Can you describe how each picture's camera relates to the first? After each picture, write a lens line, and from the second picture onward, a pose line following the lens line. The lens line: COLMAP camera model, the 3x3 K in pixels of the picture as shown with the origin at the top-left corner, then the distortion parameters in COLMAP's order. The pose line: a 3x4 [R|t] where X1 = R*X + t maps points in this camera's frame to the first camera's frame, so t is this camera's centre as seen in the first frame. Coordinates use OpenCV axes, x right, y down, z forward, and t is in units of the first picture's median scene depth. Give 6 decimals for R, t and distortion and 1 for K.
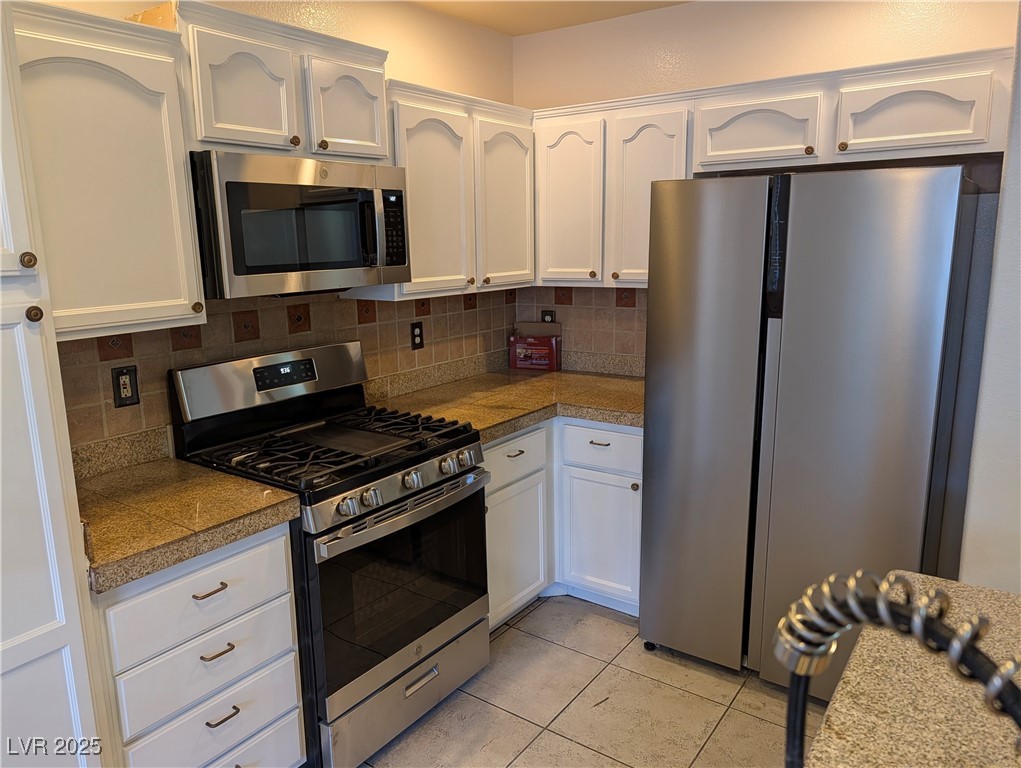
lens RADIAL K [[725.3, 0, 510.5], [0, 725.3, 384.0], [0, 0, 1]] dist [0.078197, -0.139143]
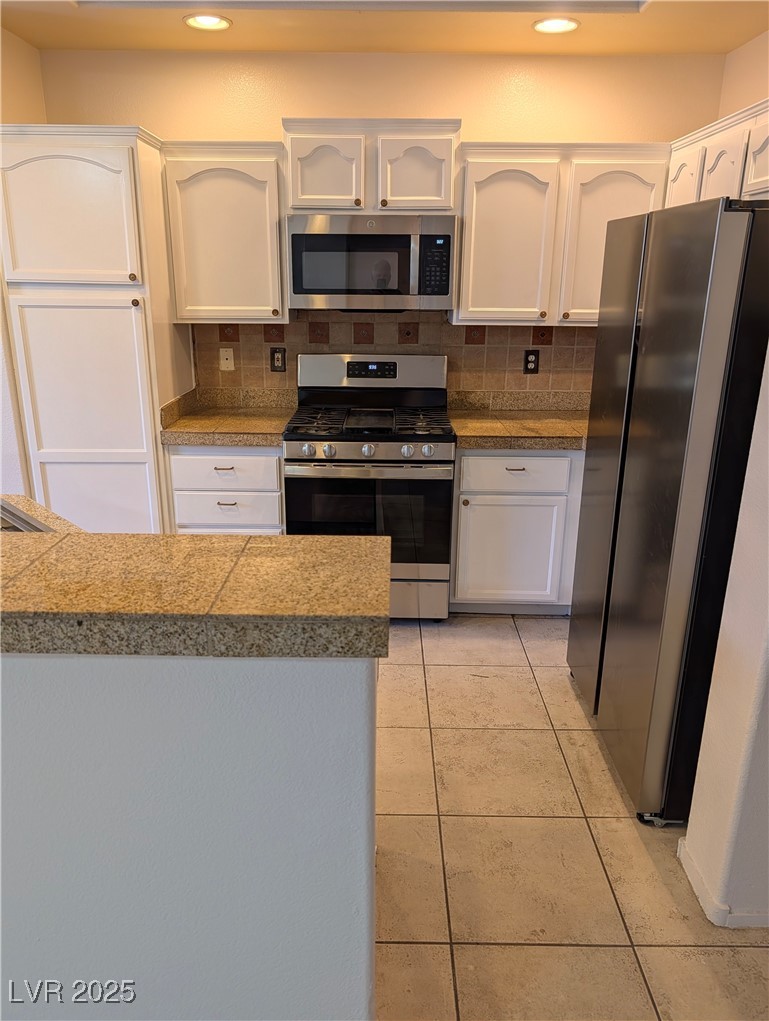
lens RADIAL K [[725.3, 0, 384.5], [0, 725.3, 510.5], [0, 0, 1]] dist [0.078197, -0.139143]
pose [[0.582514, 0.270952, -0.766330, 0.896209], [-0.179612, 0.962406, 0.203749, -0.043428], [0.792727, 0.018956, 0.609281, 0.147387]]
